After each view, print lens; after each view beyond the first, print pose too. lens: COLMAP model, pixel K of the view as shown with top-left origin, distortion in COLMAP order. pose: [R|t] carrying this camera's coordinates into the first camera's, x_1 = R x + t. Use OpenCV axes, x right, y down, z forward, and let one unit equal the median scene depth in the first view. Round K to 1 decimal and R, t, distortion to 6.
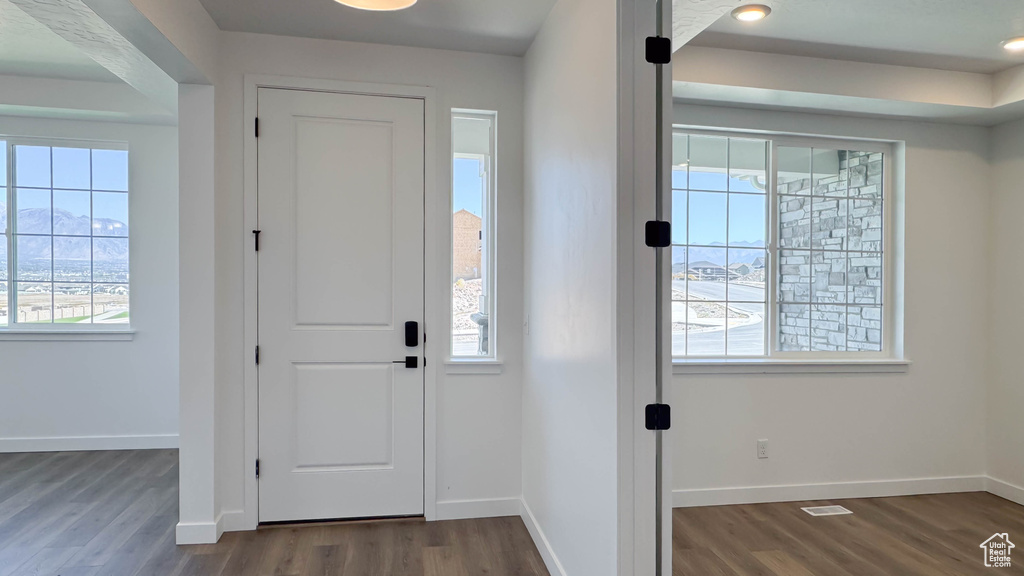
lens RADIAL K [[671.6, 0, 517.8], [0, 671.6, 292.8], [0, 0, 1]] dist [0.013953, -0.004423]
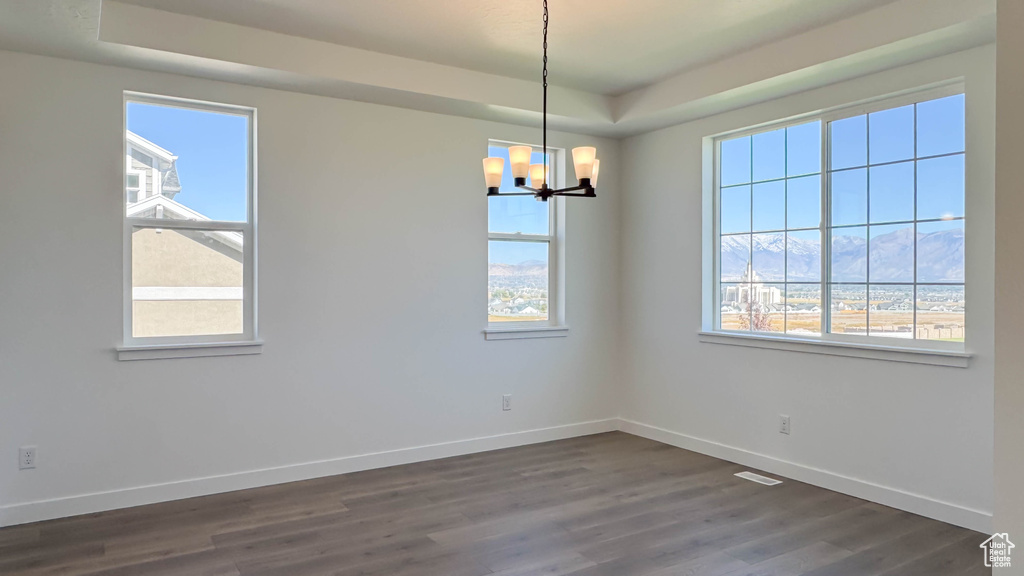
lens RADIAL K [[671.6, 0, 516.9], [0, 671.6, 293.0], [0, 0, 1]] dist [0.013953, -0.004423]
pose [[0.380698, -0.003651, -0.924692, -0.114785], [-0.023406, 0.999634, -0.013583, 0.015277], [0.924403, 0.026814, 0.380473, 0.321987]]
